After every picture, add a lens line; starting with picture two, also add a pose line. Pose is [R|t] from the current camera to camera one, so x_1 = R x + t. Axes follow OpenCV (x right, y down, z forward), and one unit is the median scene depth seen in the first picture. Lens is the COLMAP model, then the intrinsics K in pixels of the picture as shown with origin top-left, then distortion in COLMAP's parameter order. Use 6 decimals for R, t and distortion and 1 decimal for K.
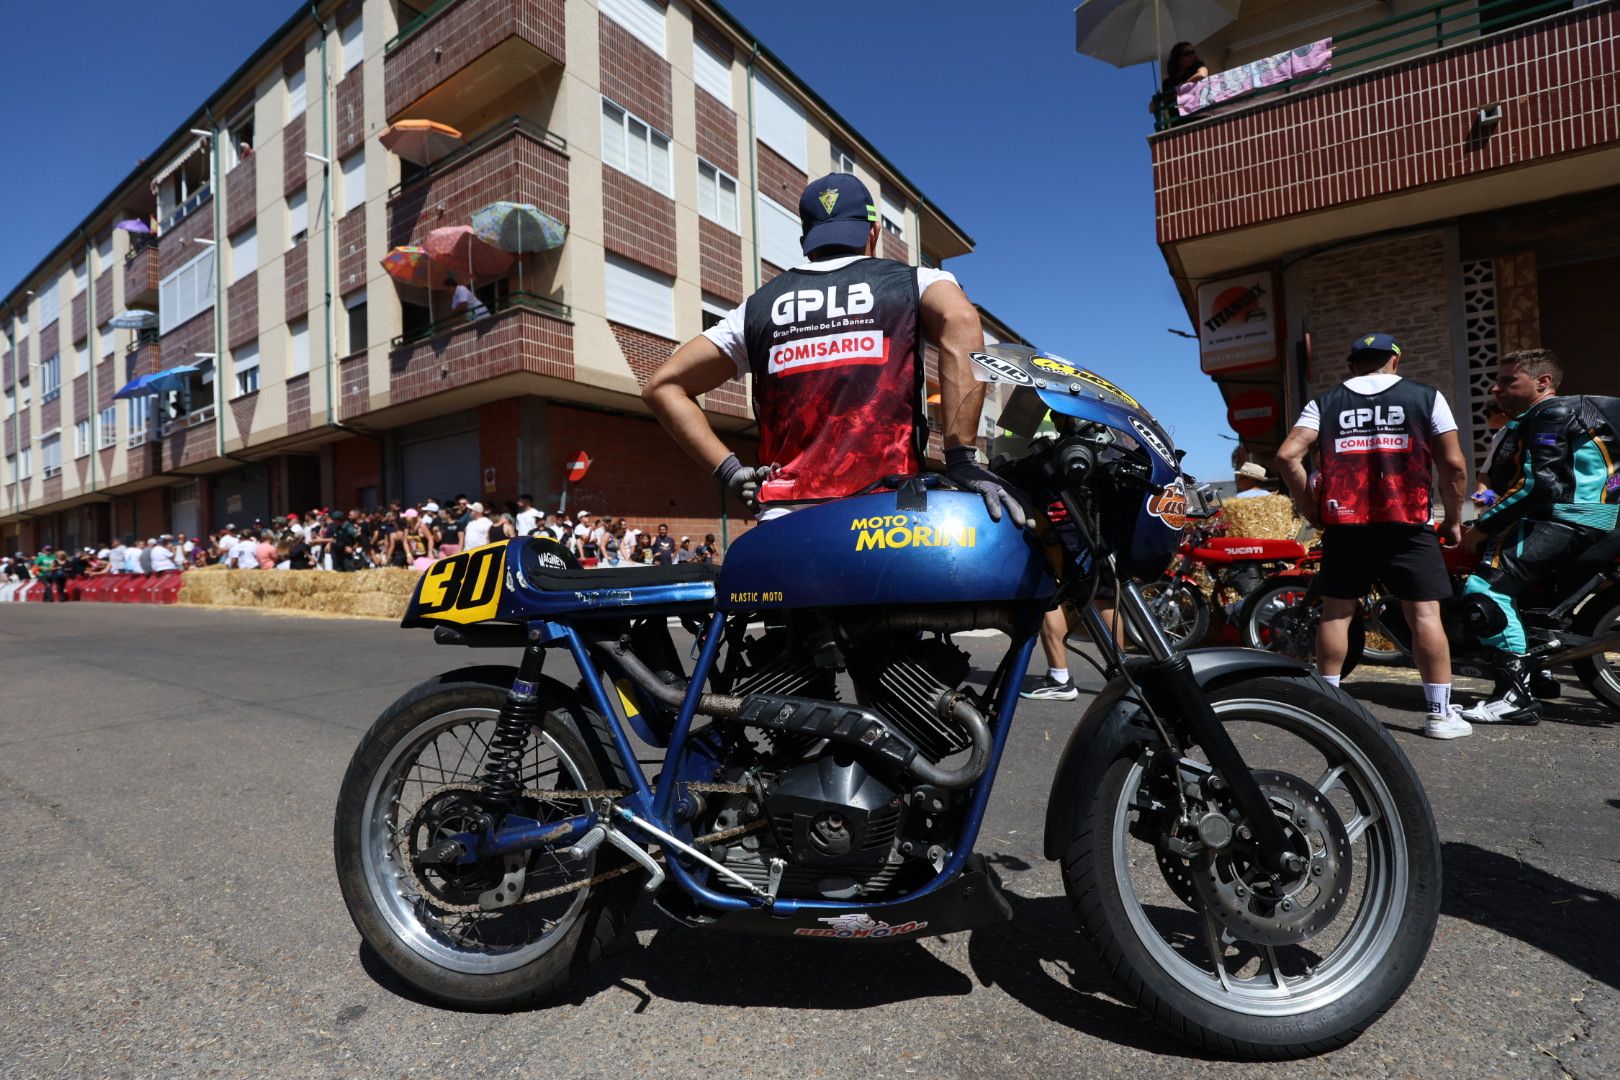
lens RADIAL K [[738.4, 0, 807.1], [0, 738.4, 533.0], [0, 0, 1]] dist [-0.017097, 0.002979]
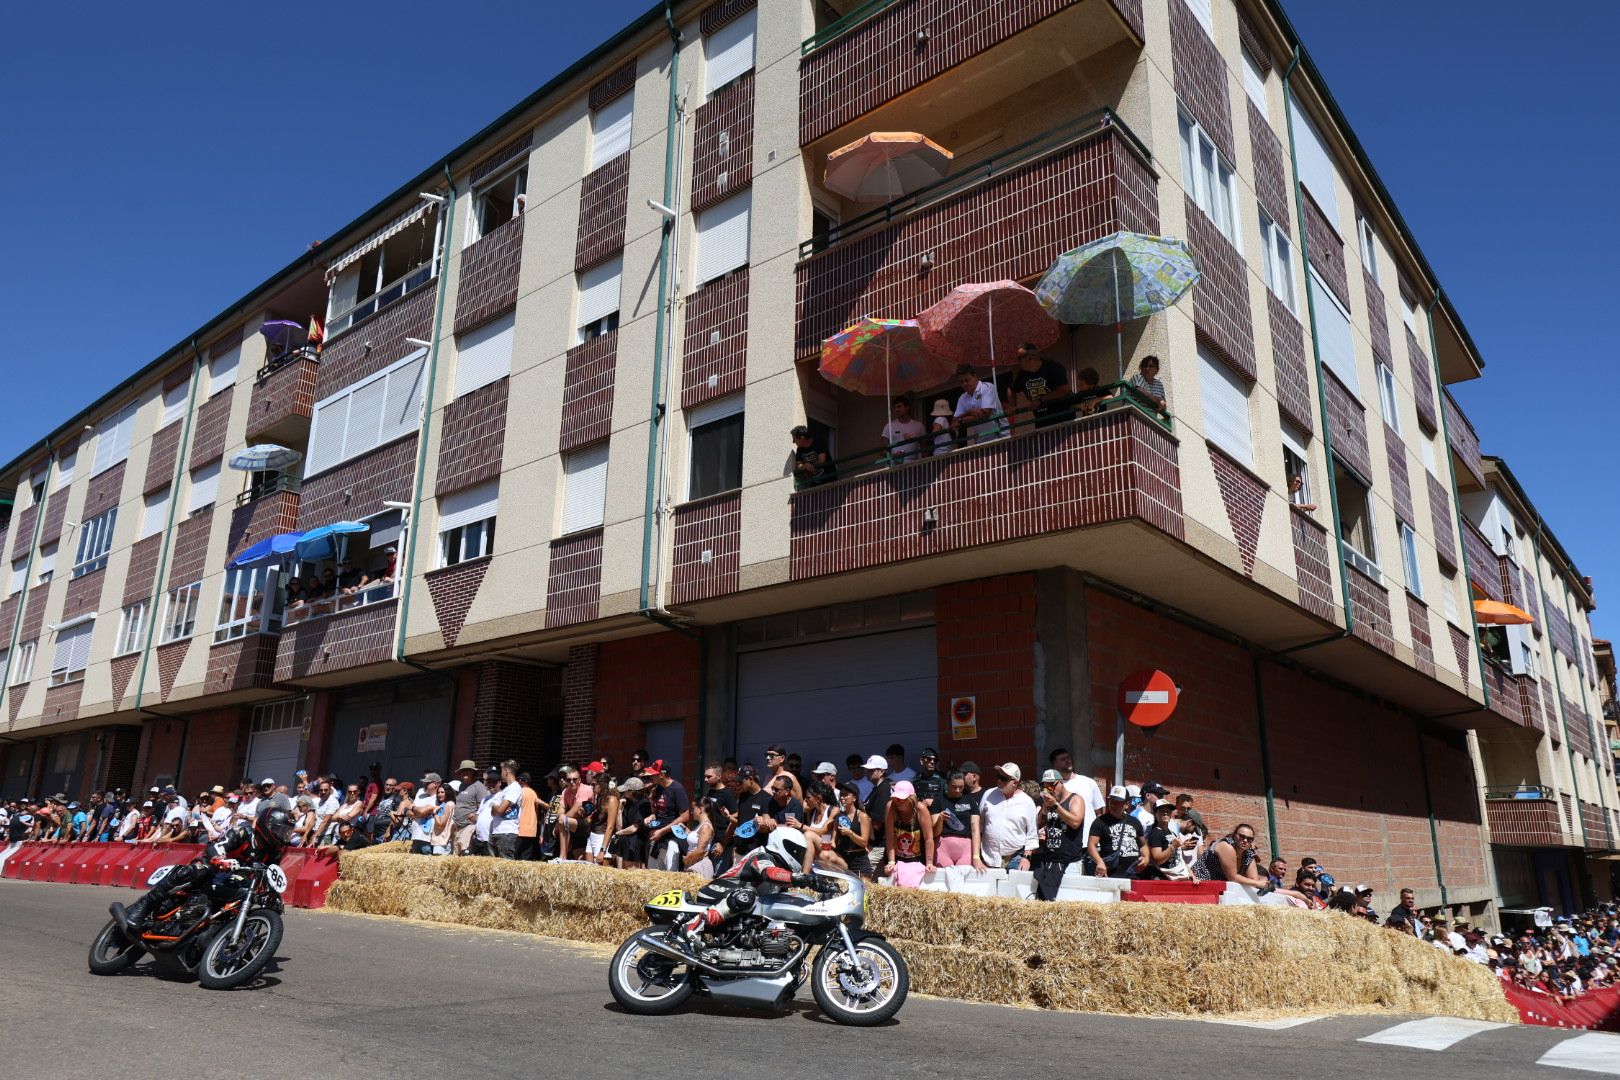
lens RADIAL K [[1064.6, 0, 813.3], [0, 1064.6, 546.2], [0, 0, 1]] dist [0.006557, 0.003147]
pose [[0.991718, 0.018518, -0.127093, -0.336762], [-0.048184, 0.970917, -0.234517, -0.002810], [0.119055, 0.238699, 0.963768, 0.140023]]
